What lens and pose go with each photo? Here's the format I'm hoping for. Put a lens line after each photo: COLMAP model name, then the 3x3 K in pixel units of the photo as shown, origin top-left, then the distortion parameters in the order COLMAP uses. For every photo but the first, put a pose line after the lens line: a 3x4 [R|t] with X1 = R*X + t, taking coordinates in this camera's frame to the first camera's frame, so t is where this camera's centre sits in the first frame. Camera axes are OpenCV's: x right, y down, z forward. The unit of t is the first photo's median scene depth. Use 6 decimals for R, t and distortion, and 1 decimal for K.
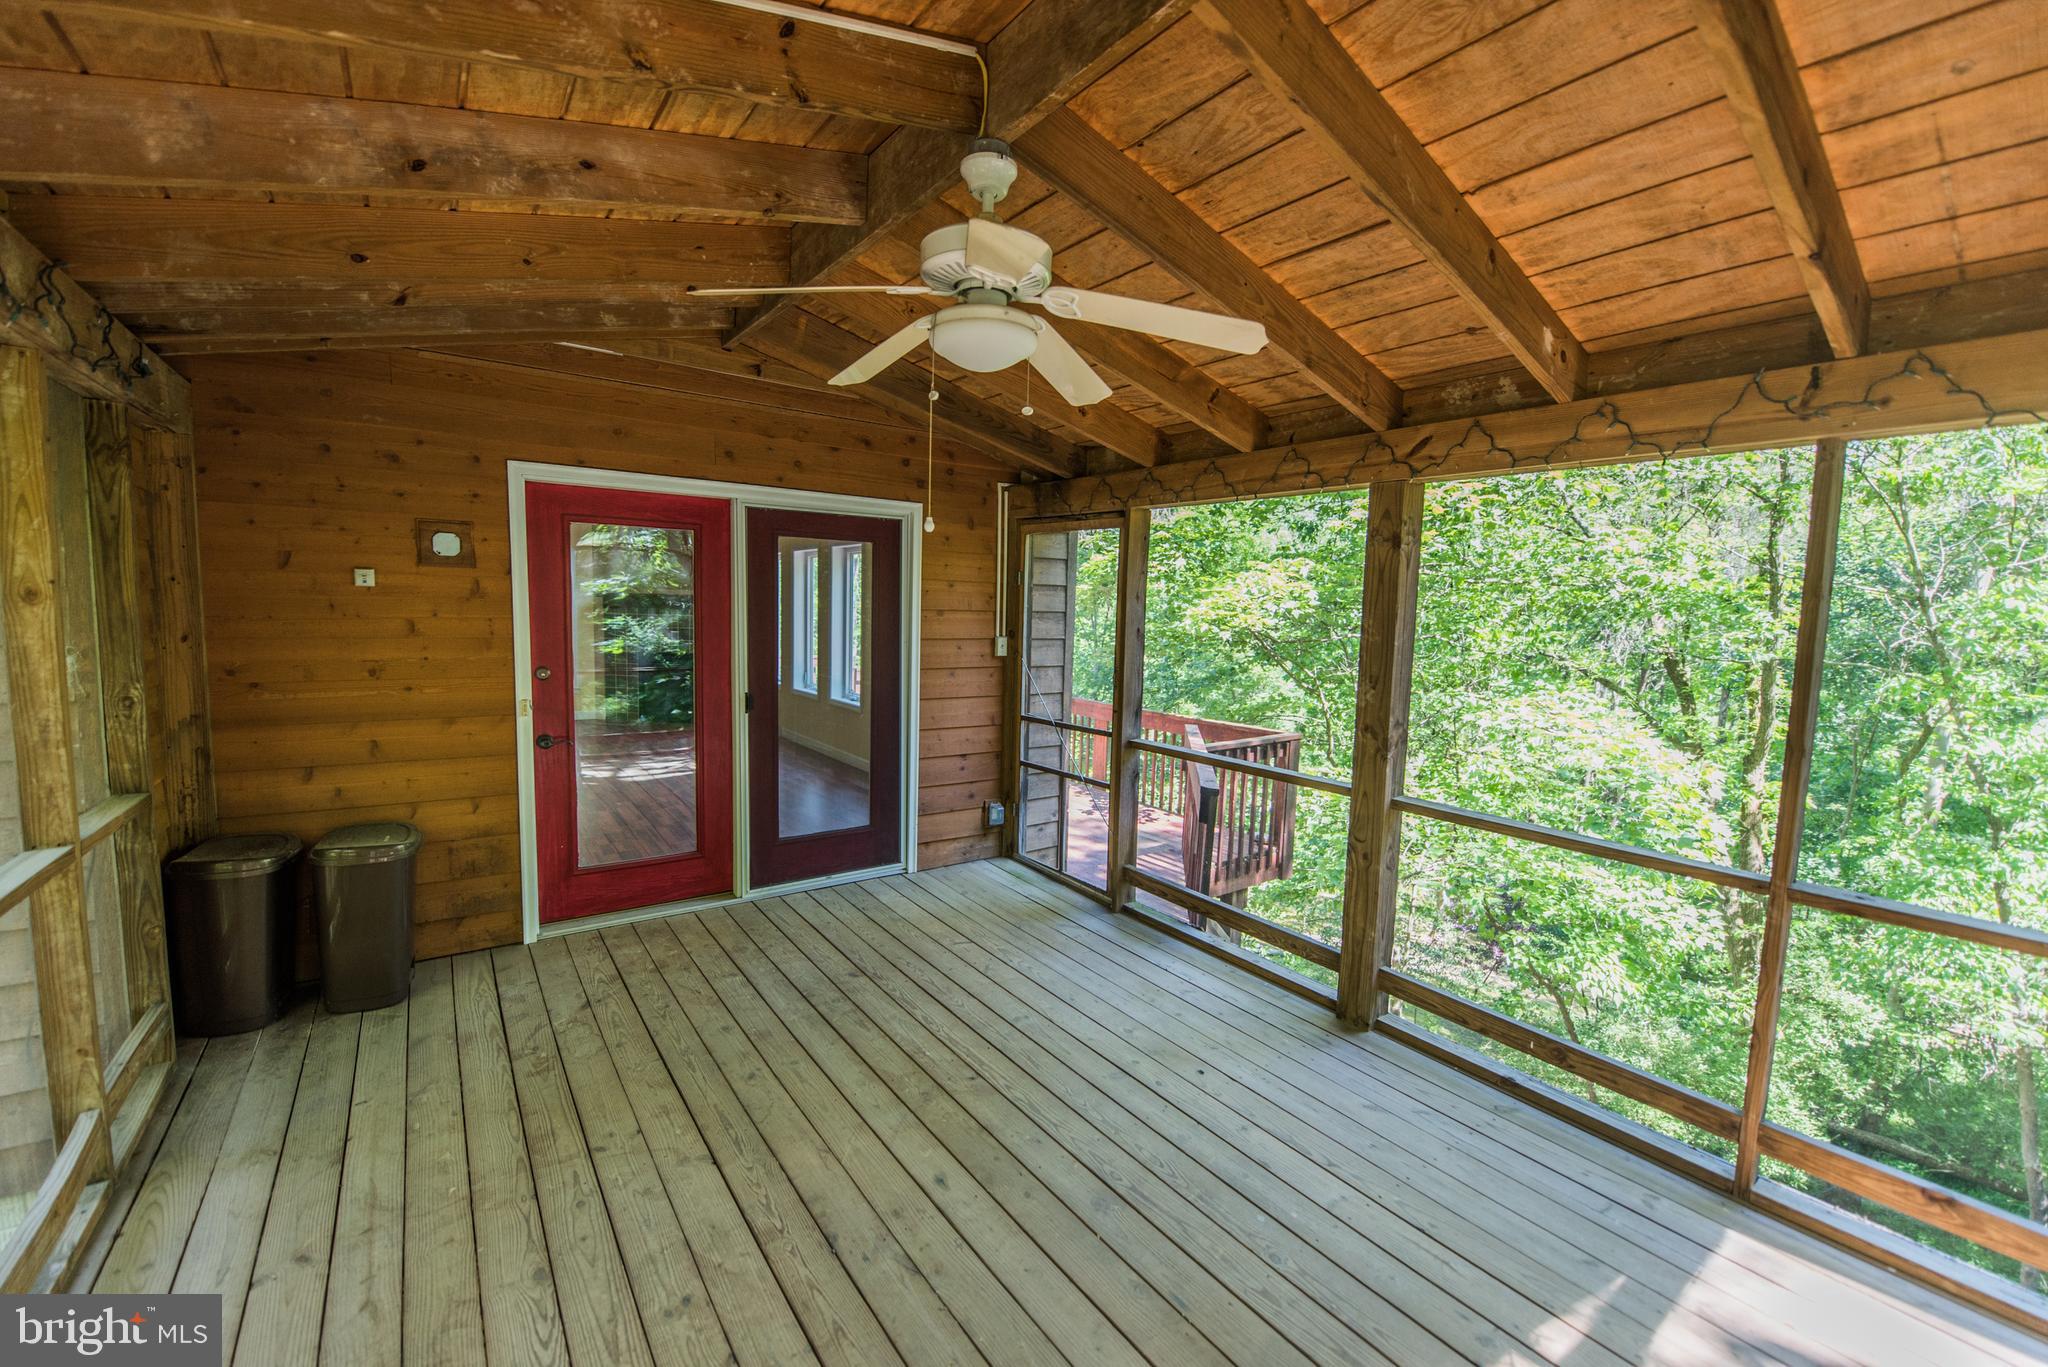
lens RADIAL K [[834.6, 0, 1021.8], [0, 834.6, 680.9], [0, 0, 1]] dist [-0.010843, -0.006977]
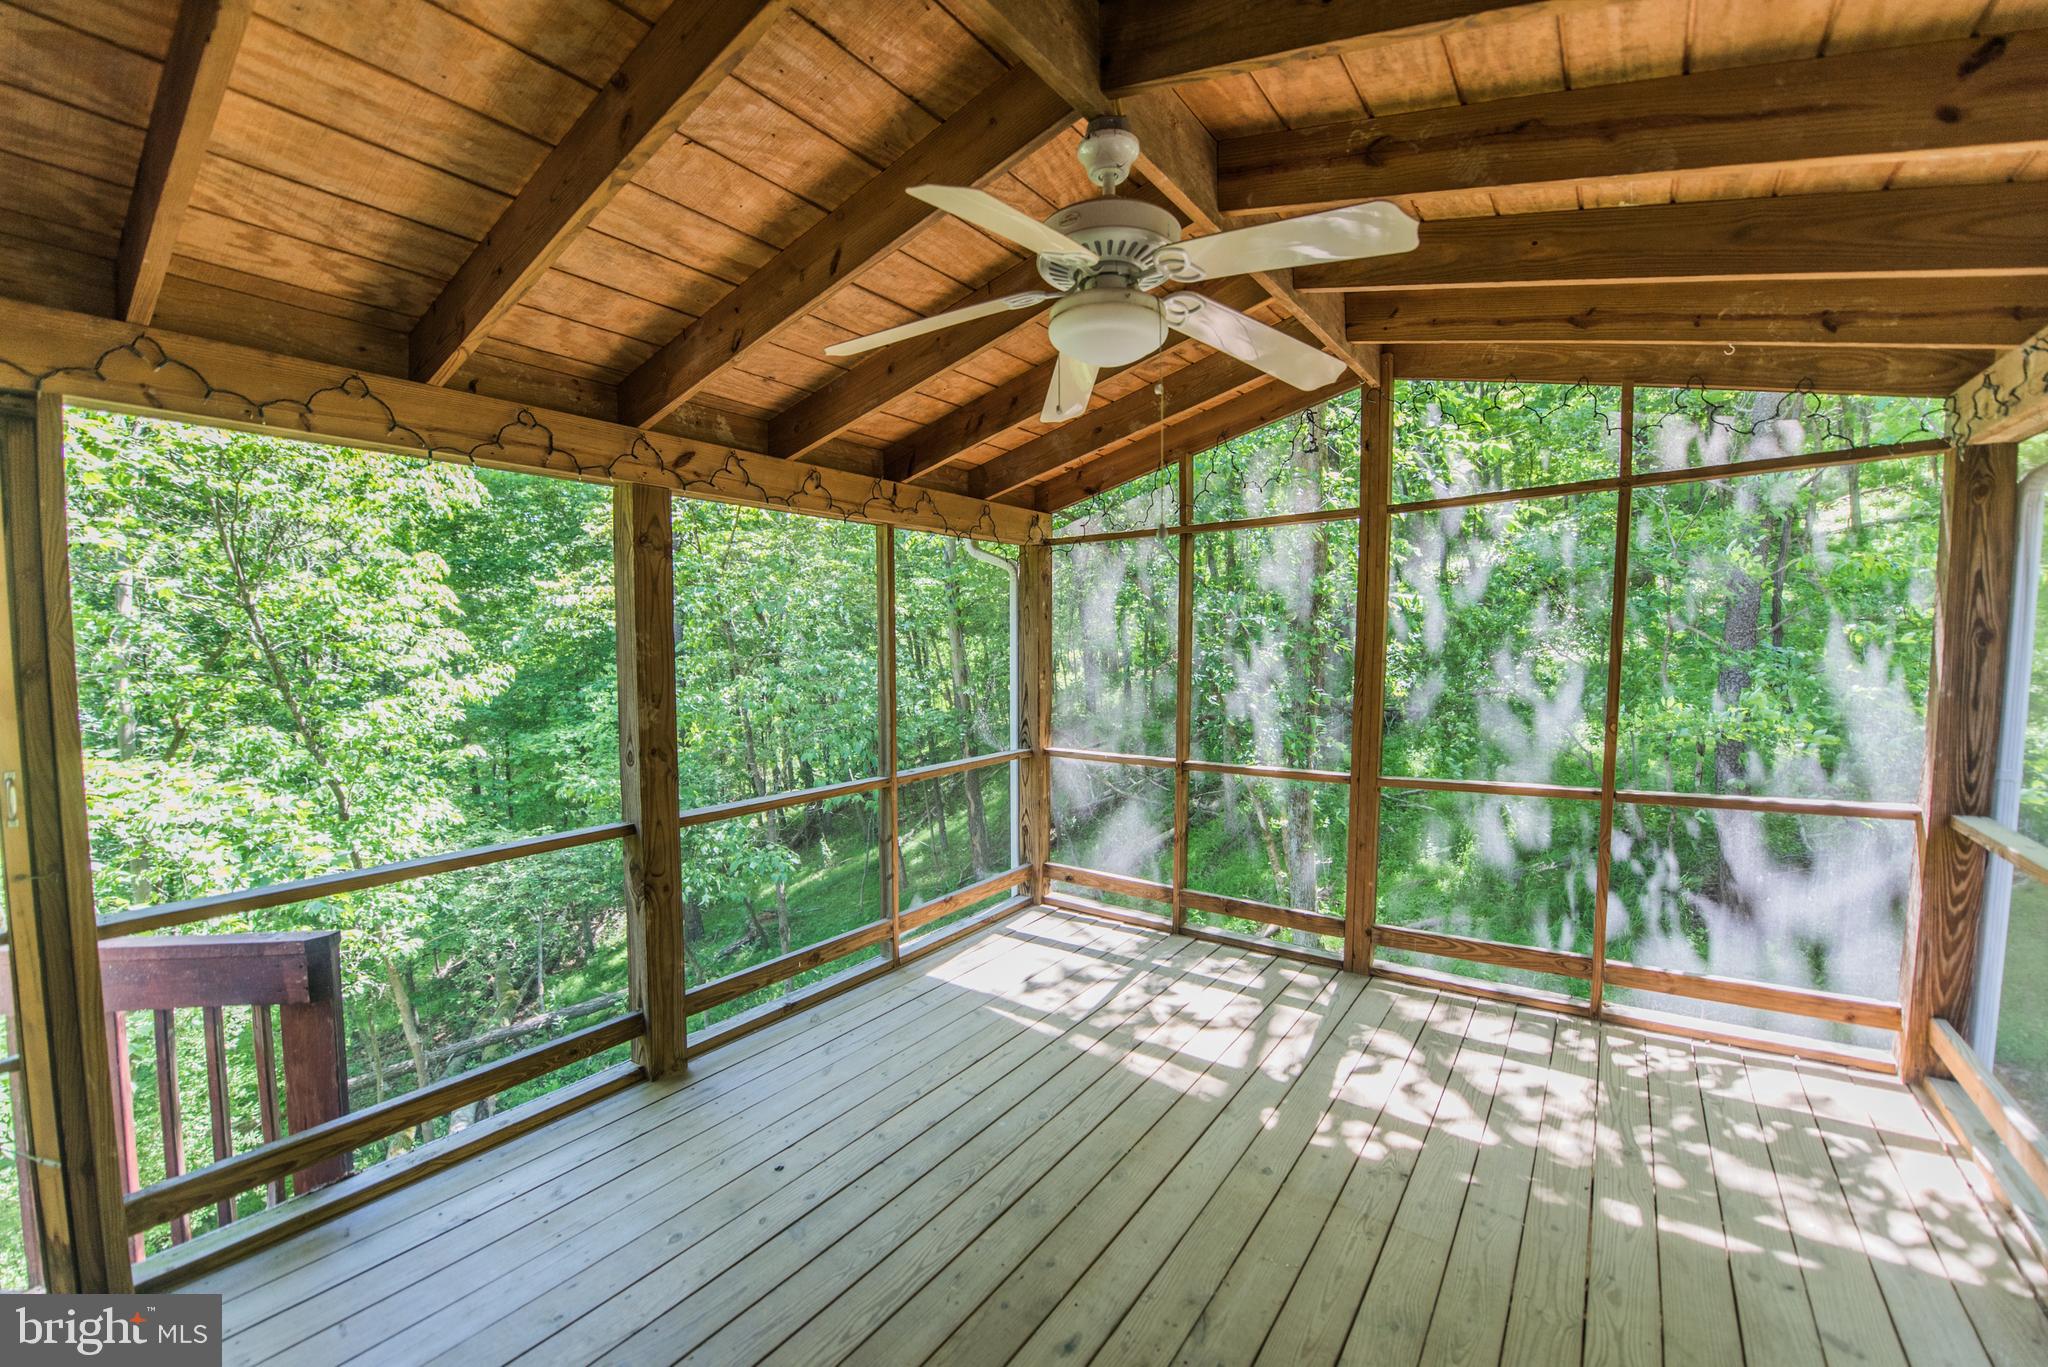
lens RADIAL K [[834.6, 0, 1021.8], [0, 834.6, 680.9], [0, 0, 1]] dist [-0.010843, -0.006977]
pose [[-0.296894, -0.084224, 0.951189, -0.503580], [0.082105, 0.990162, 0.113302, -0.080281], [-0.951374, 0.111736, -0.287058, 0.766801]]
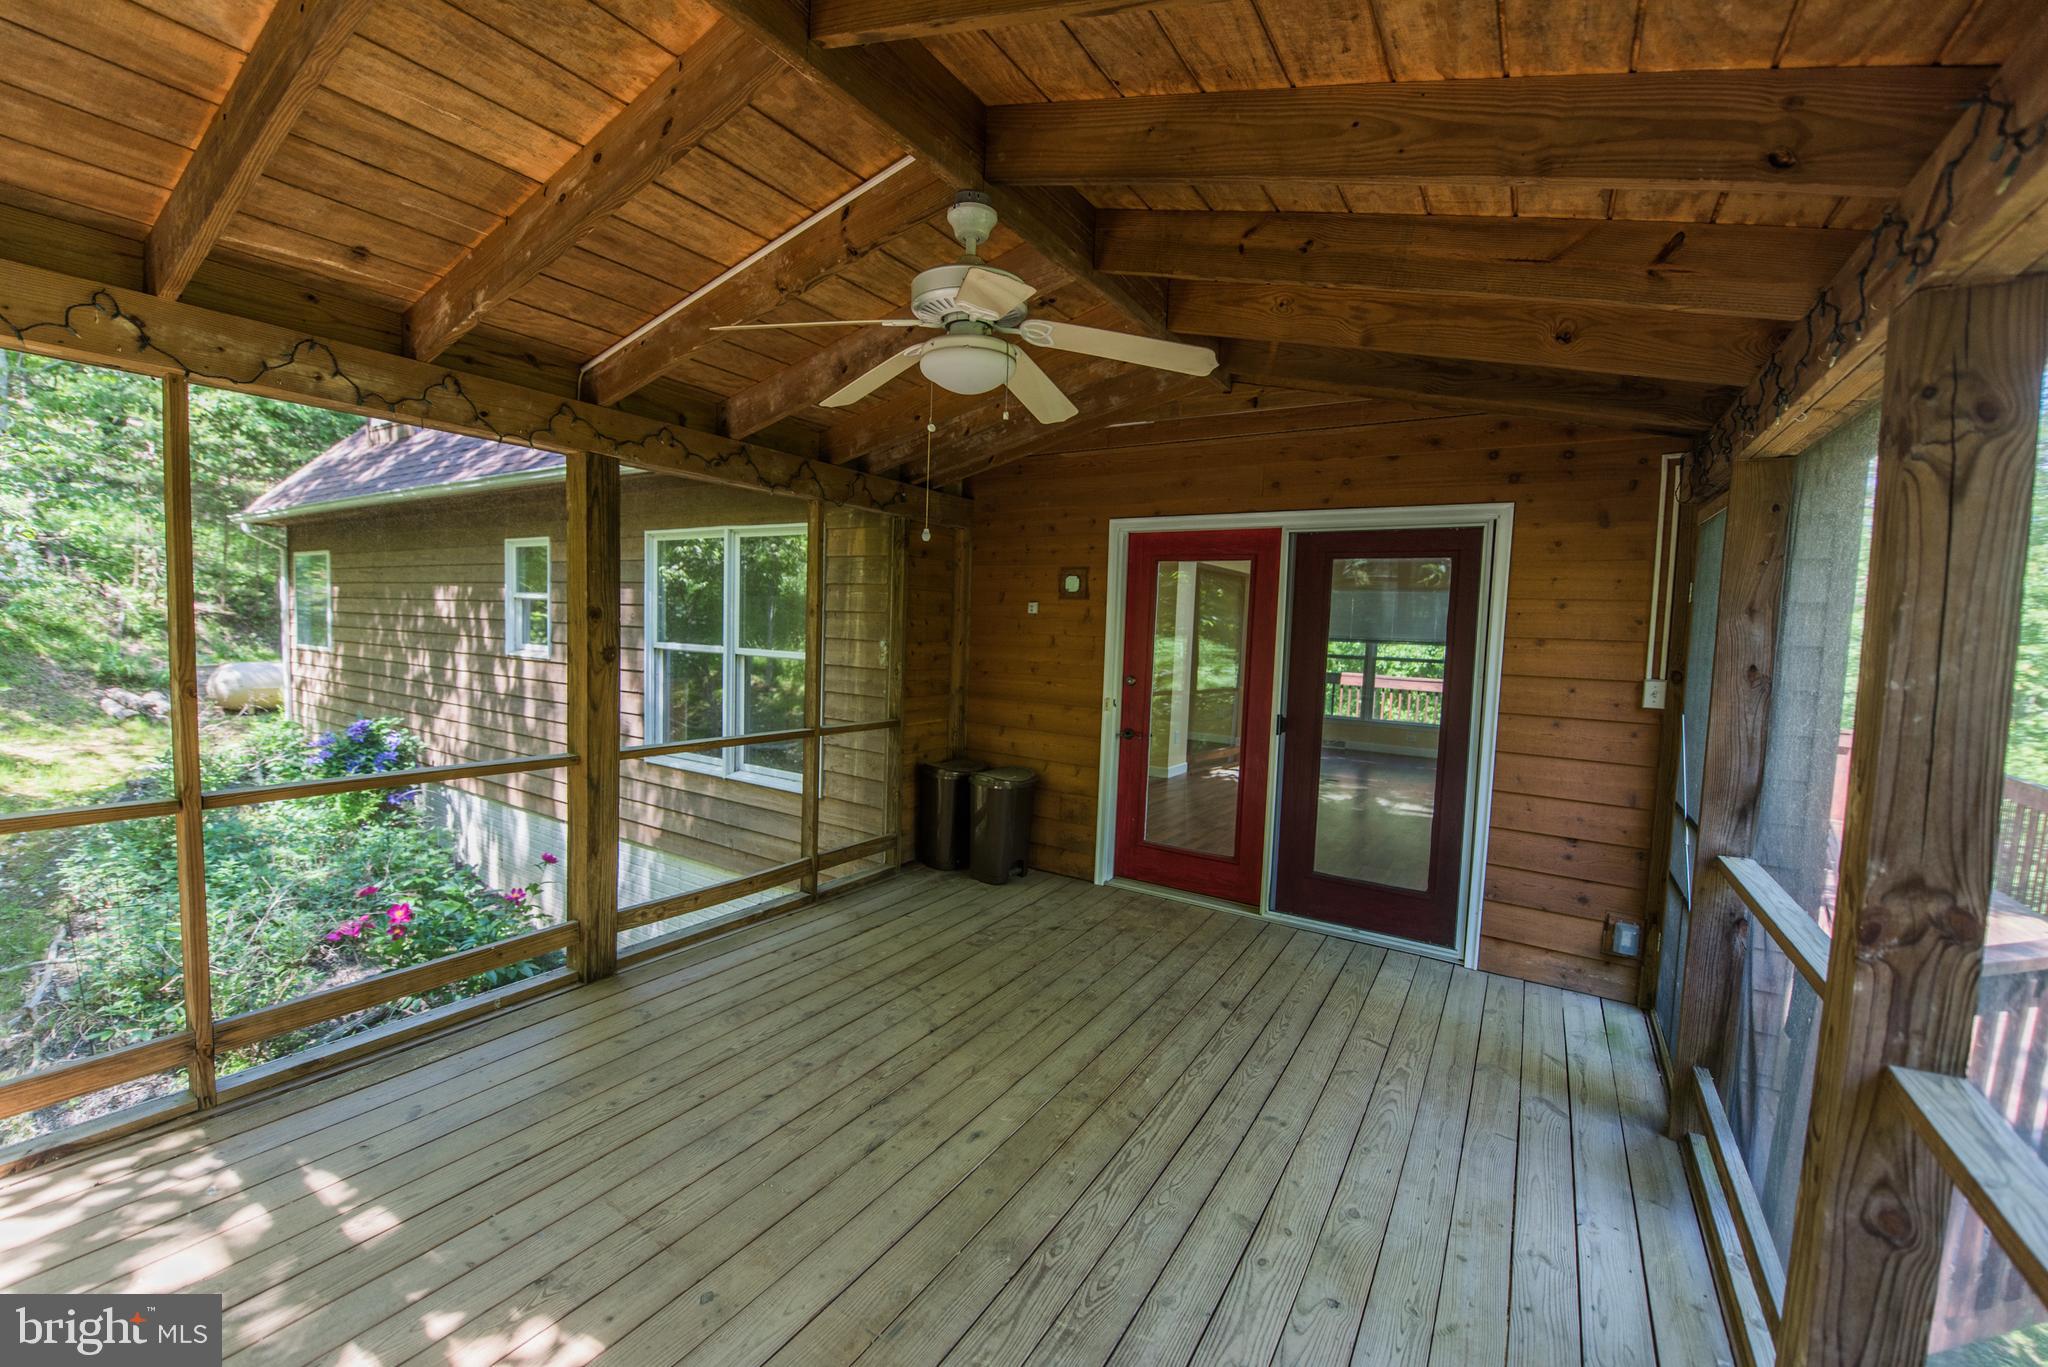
lens RADIAL K [[834.6, 0, 1021.8], [0, 834.6, 680.9], [0, 0, 1]] dist [-0.010843, -0.006977]
pose [[0.353483, 0.048532, -0.934181, 0.578620], [-0.110813, 0.993794, 0.009699, -0.002241], [0.928854, 0.100091, 0.356667, 0.389242]]
